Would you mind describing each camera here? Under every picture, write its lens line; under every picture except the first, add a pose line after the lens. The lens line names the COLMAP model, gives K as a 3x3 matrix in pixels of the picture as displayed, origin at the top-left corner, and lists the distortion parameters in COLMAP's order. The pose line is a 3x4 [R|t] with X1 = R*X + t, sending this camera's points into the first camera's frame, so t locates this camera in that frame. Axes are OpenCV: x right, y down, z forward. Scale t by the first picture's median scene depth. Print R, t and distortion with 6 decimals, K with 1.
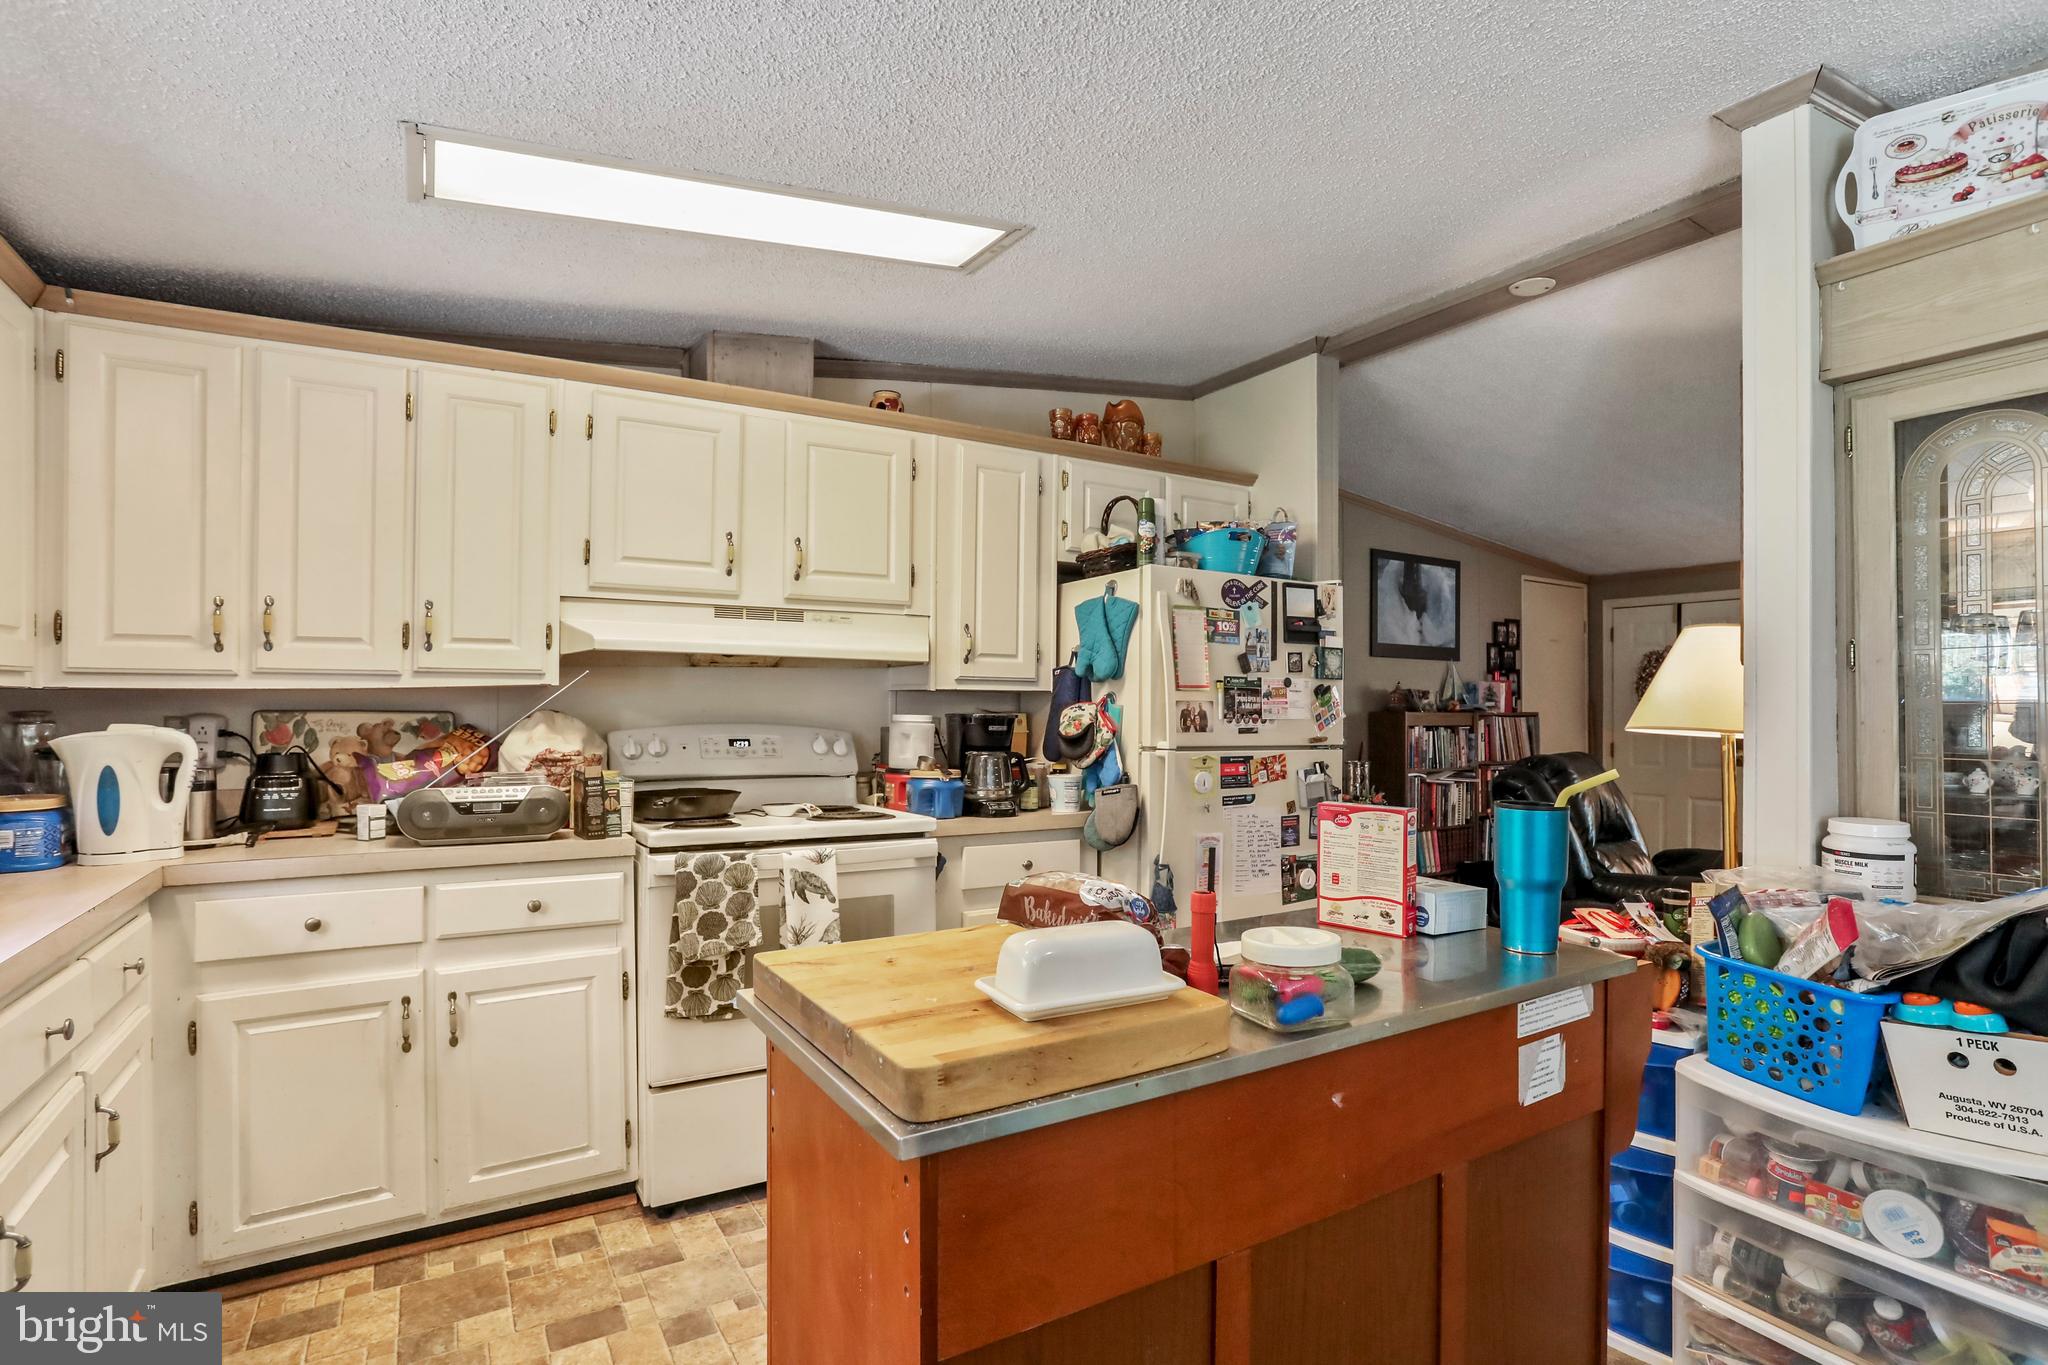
lens RADIAL K [[1005.7, 0, 1055.7], [0, 1005.7, 715.2], [0, 0, 1]] dist [-0.045012, 0.022573]
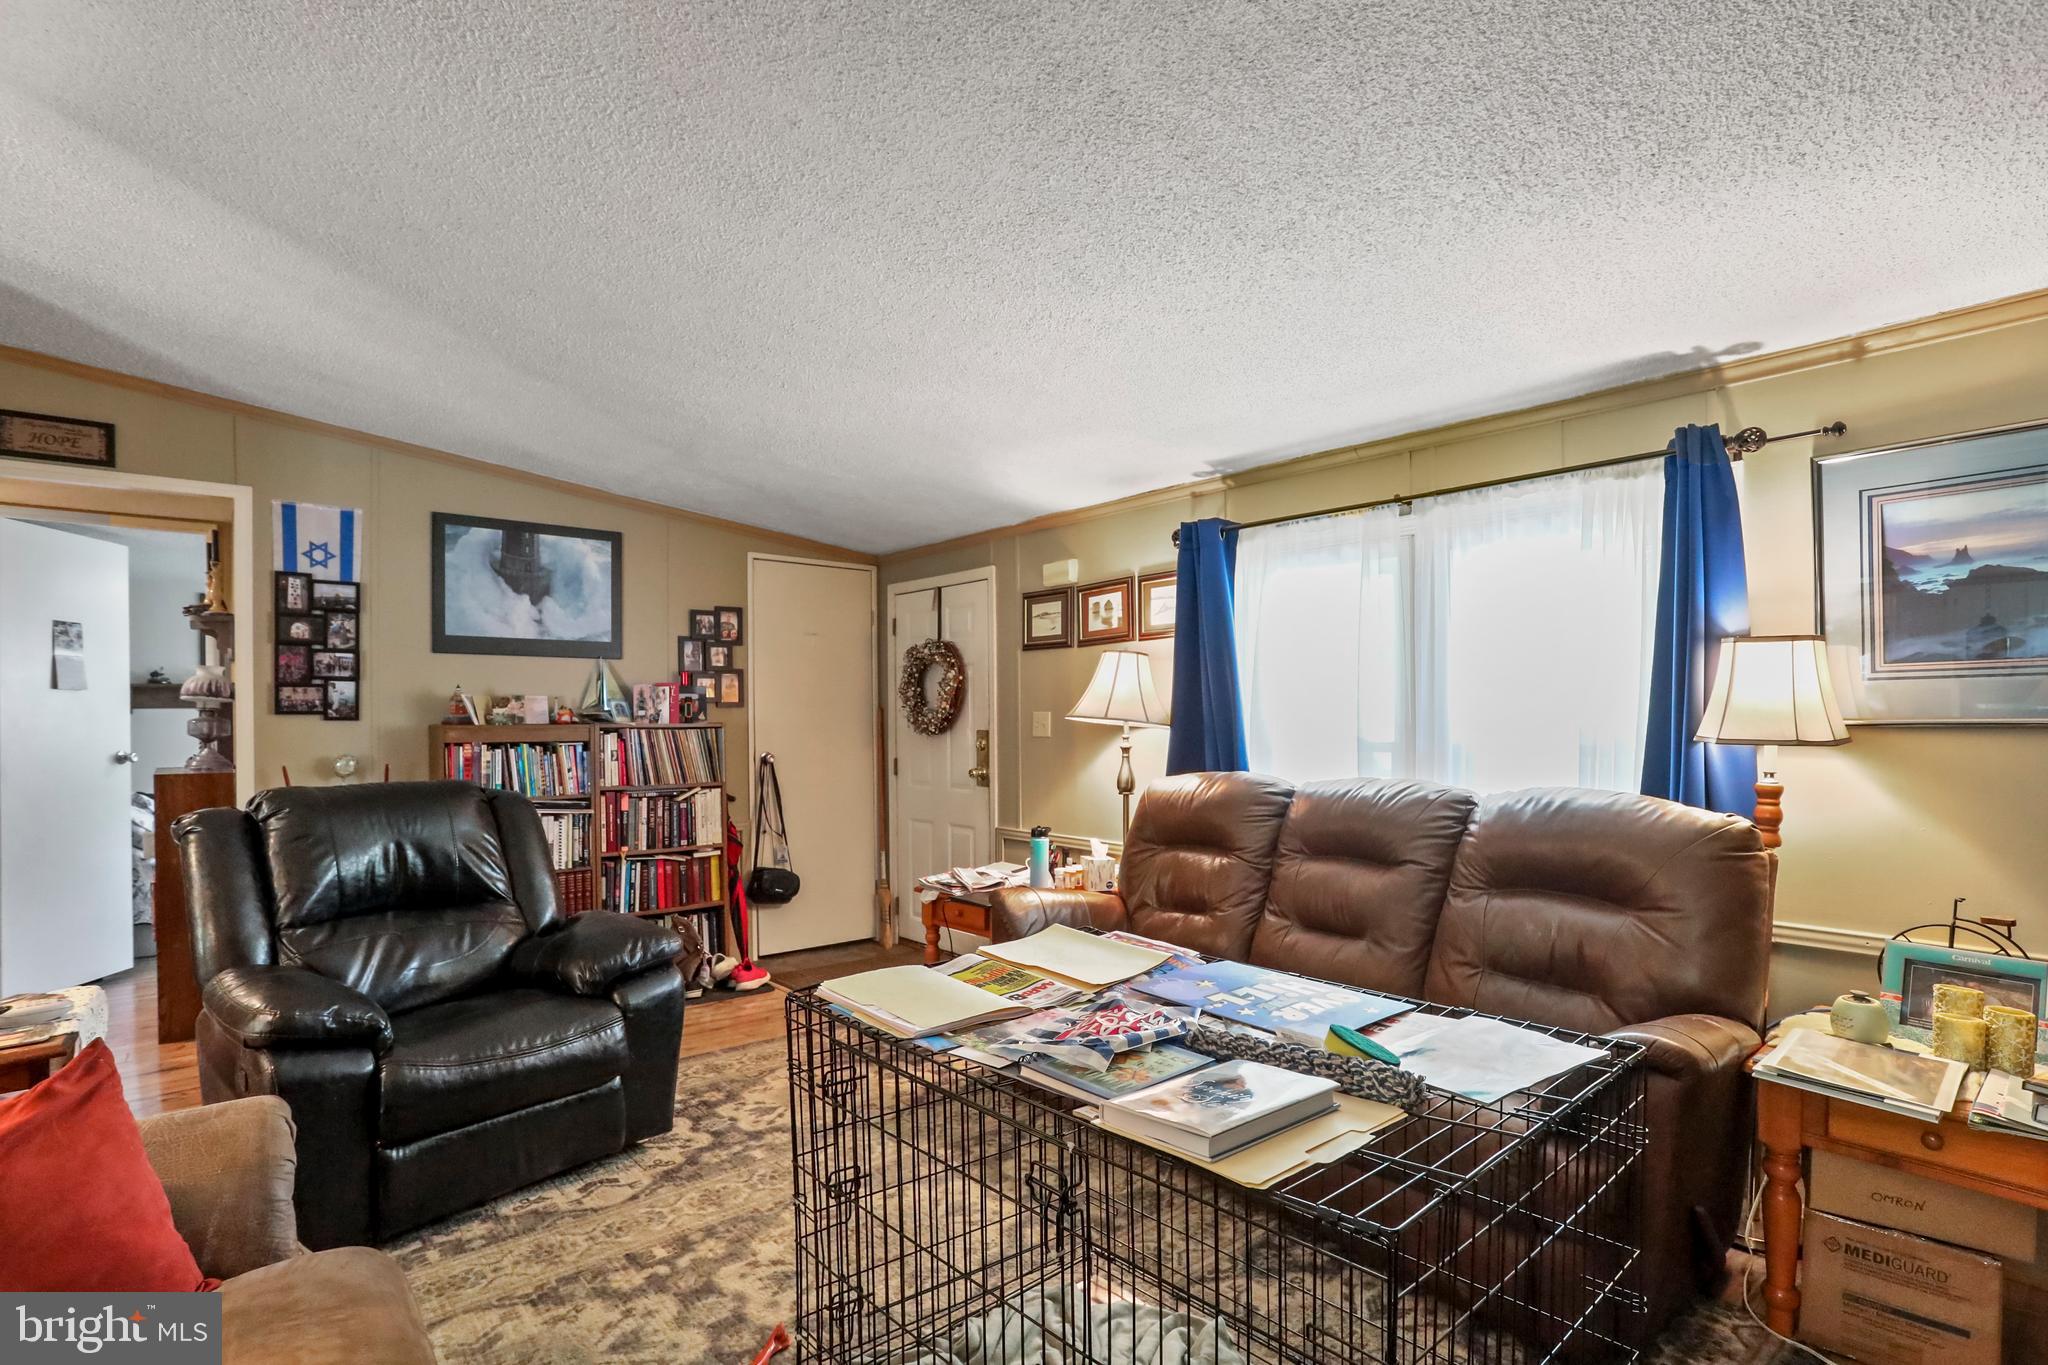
lens RADIAL K [[1005.7, 0, 1039.3], [0, 1005.7, 724.2], [0, 0, 1]] dist [-0.045012, 0.022573]
pose [[0.991463, -0.012777, 0.129763, 1.196403], [0.013310, 0.999906, -0.003236, 0.008370], [-0.129709, 0.004935, 0.991540, 0.331340]]
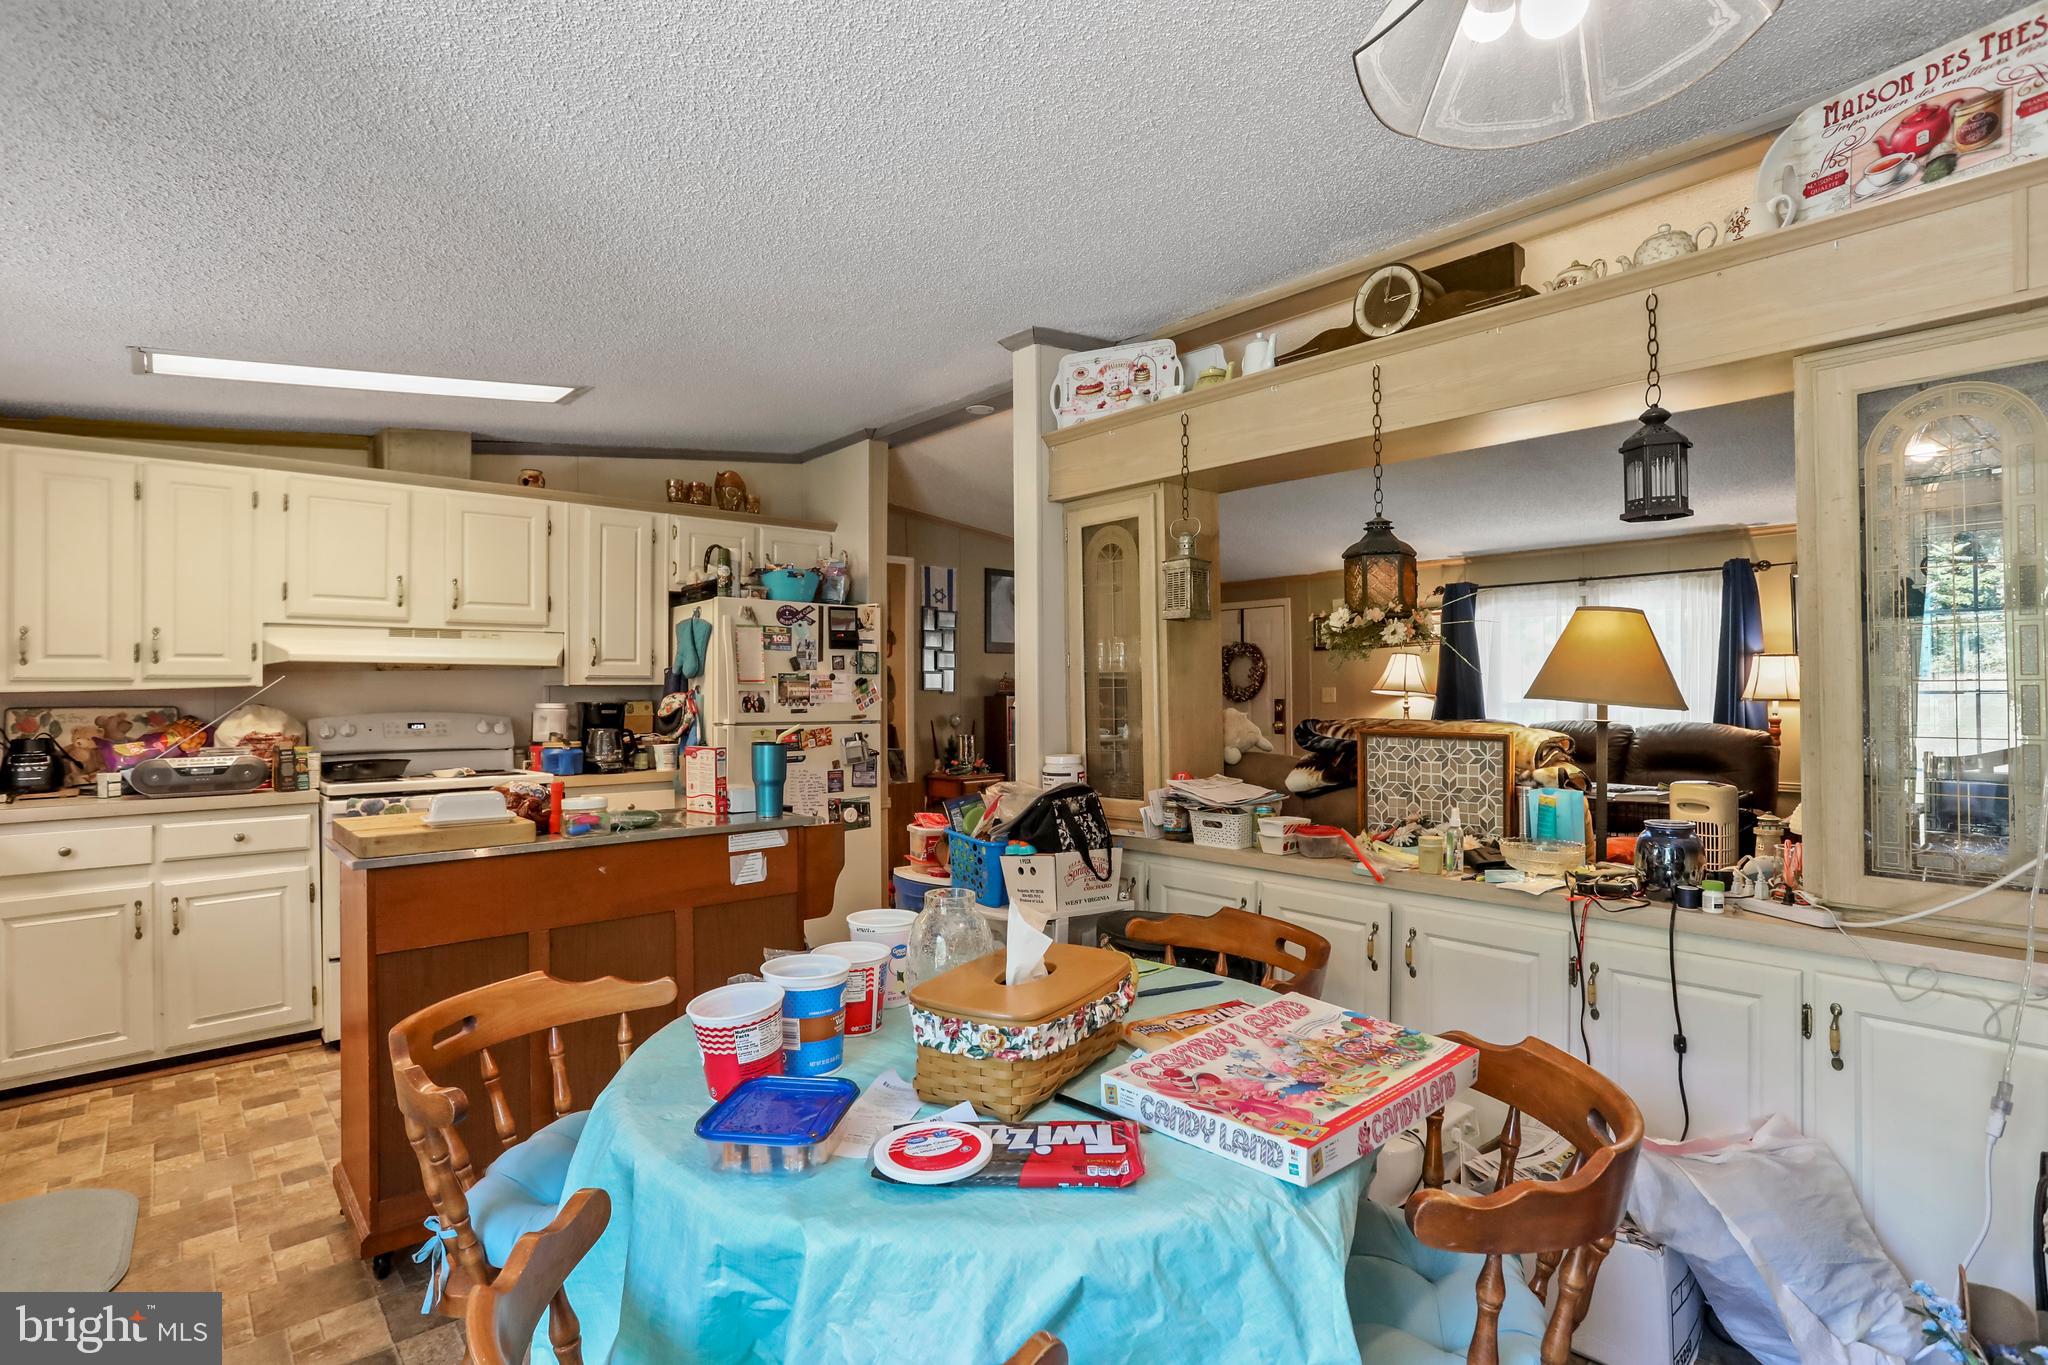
lens RADIAL K [[1005.7, 0, 1045.2], [0, 1005.7, 688.2], [0, 0, 1]] dist [-0.045012, 0.022573]
pose [[0.985423, -0.013733, 0.169565, 0.301948], [0.016257, 0.999777, -0.013504, 0.008245], [-0.169341, 0.016064, 0.985427, -0.476352]]
